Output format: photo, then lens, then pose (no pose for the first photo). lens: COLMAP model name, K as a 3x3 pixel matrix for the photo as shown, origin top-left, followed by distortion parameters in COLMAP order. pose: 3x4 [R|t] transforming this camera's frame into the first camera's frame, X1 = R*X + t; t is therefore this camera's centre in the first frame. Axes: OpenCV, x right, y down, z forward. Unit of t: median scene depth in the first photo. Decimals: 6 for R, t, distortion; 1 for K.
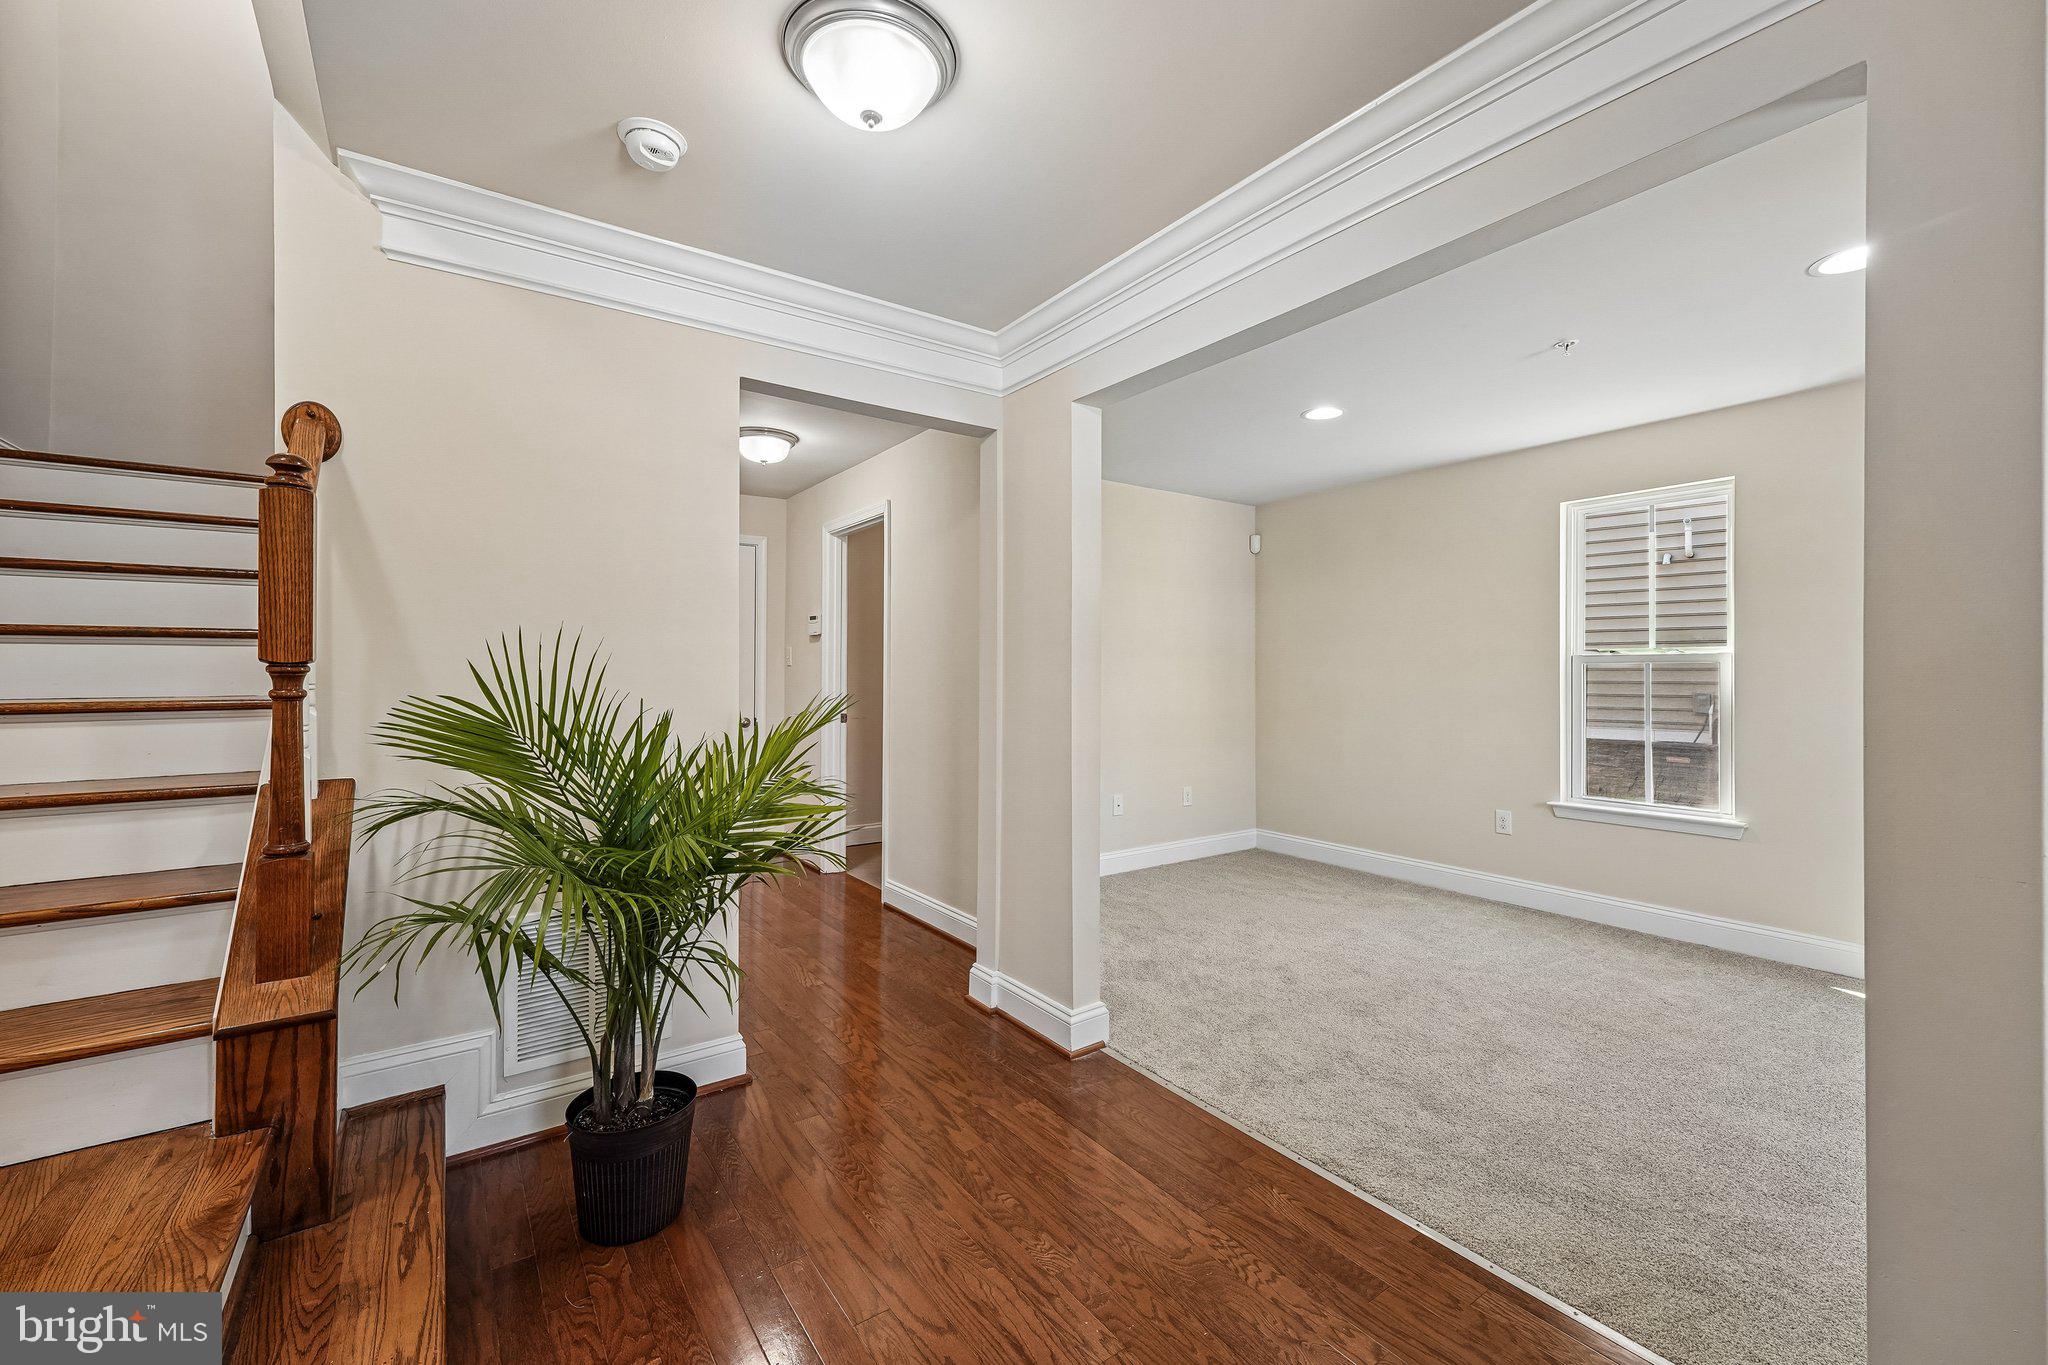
lens RADIAL K [[827.3, 0, 1023.8], [0, 827.3, 673.6], [0, 0, 1]] dist [0.006513, 0.000170]
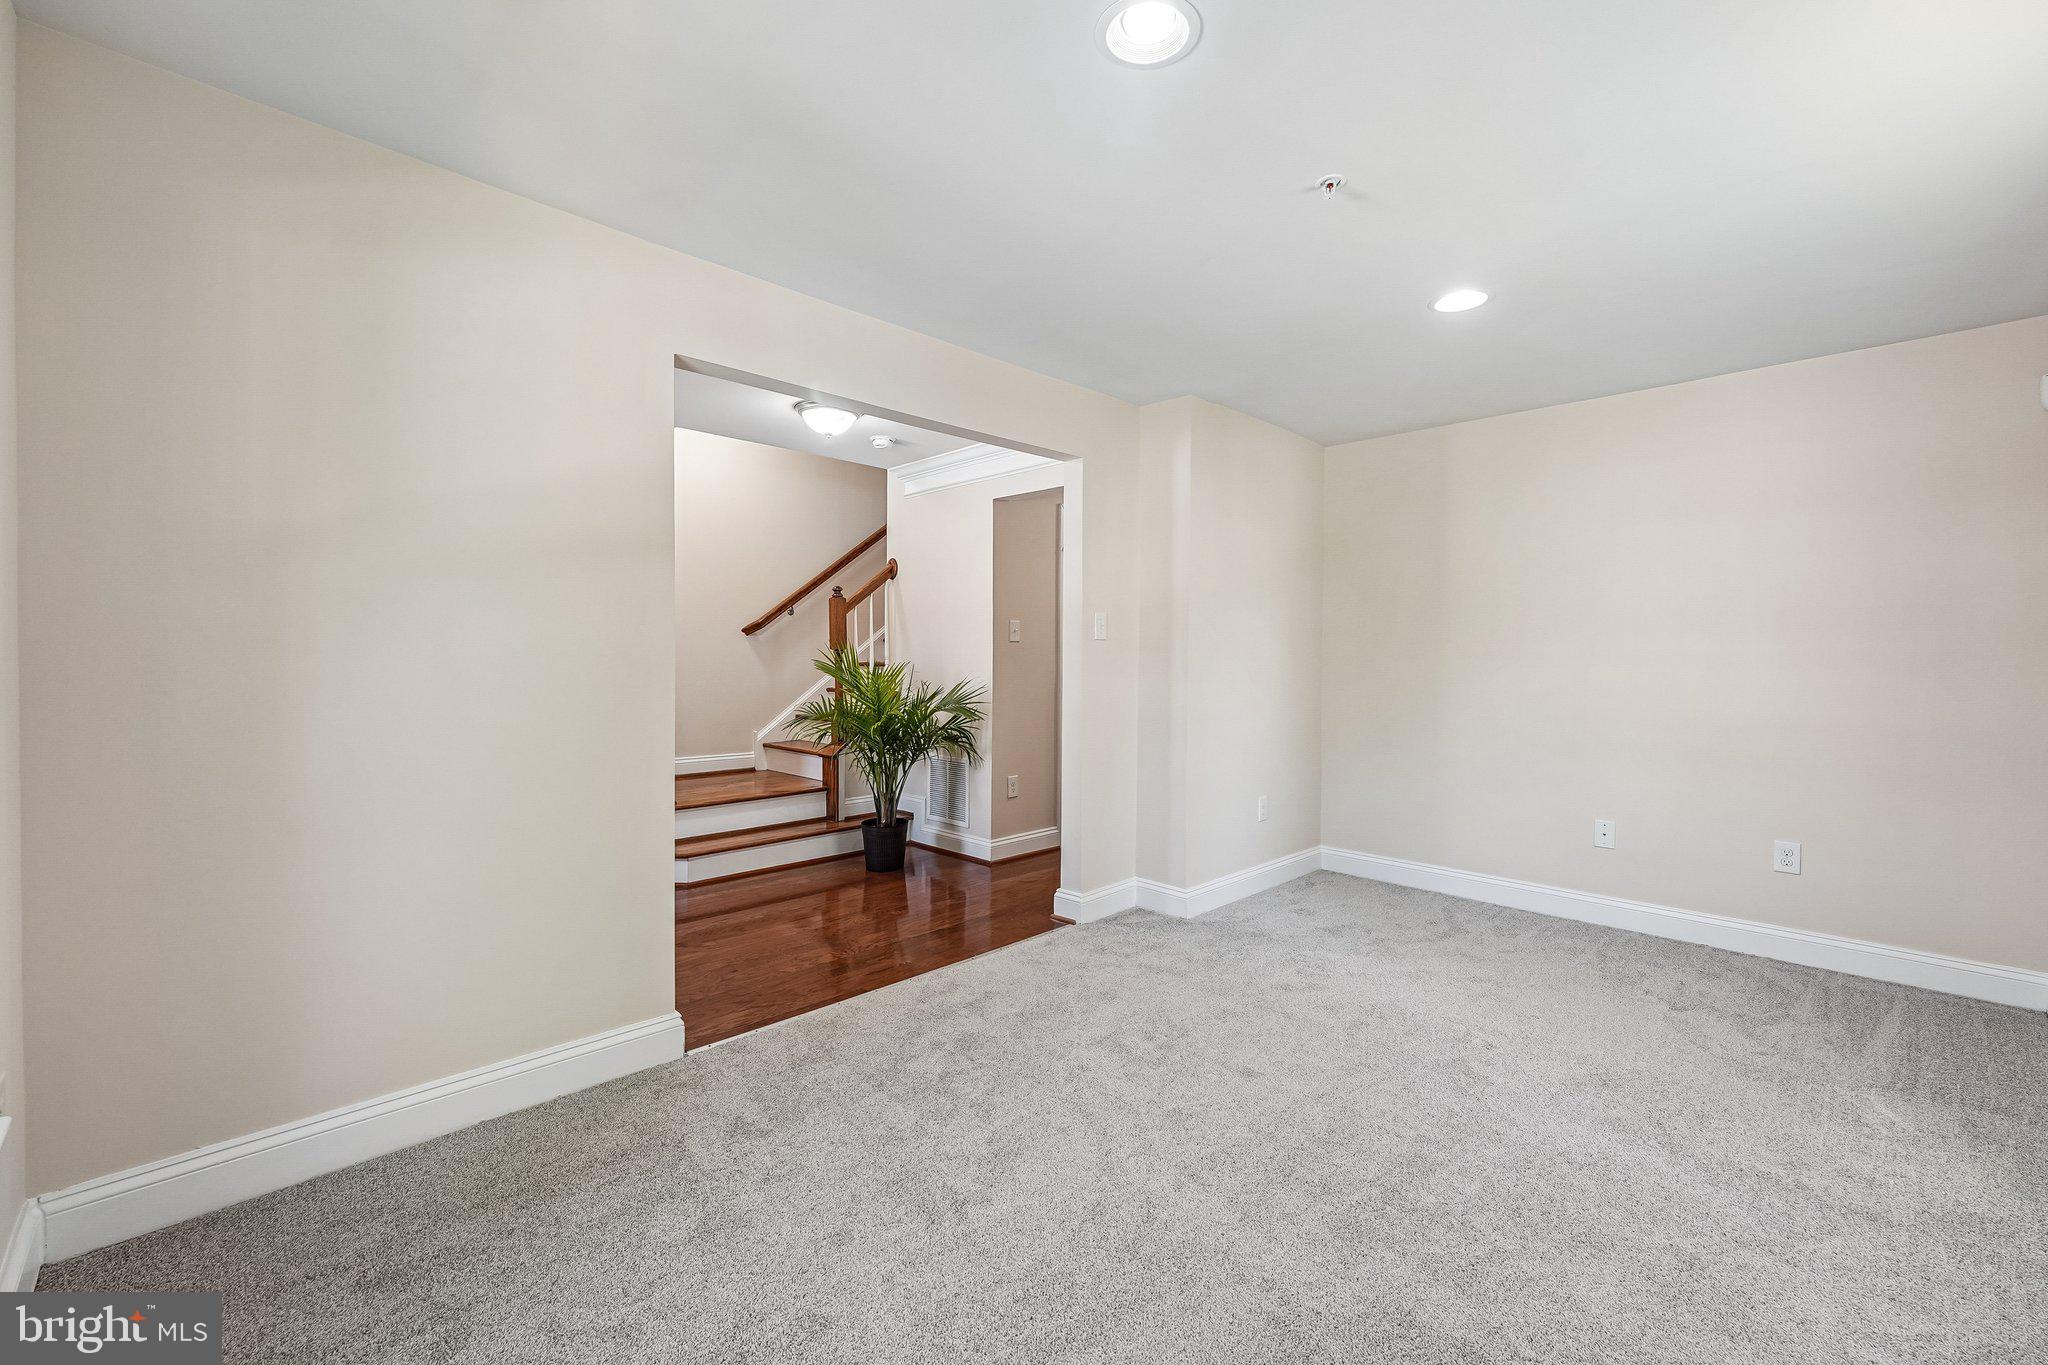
lens RADIAL K [[827.3, 0, 1023.8], [0, 827.3, 673.6], [0, 0, 1]] dist [0.006513, 0.000170]
pose [[0.151695, 0.006784, -0.988404, 1.773779], [-0.009769, 0.999938, 0.005364, 0.043677], [0.988379, 0.008842, 0.151752, 0.886693]]
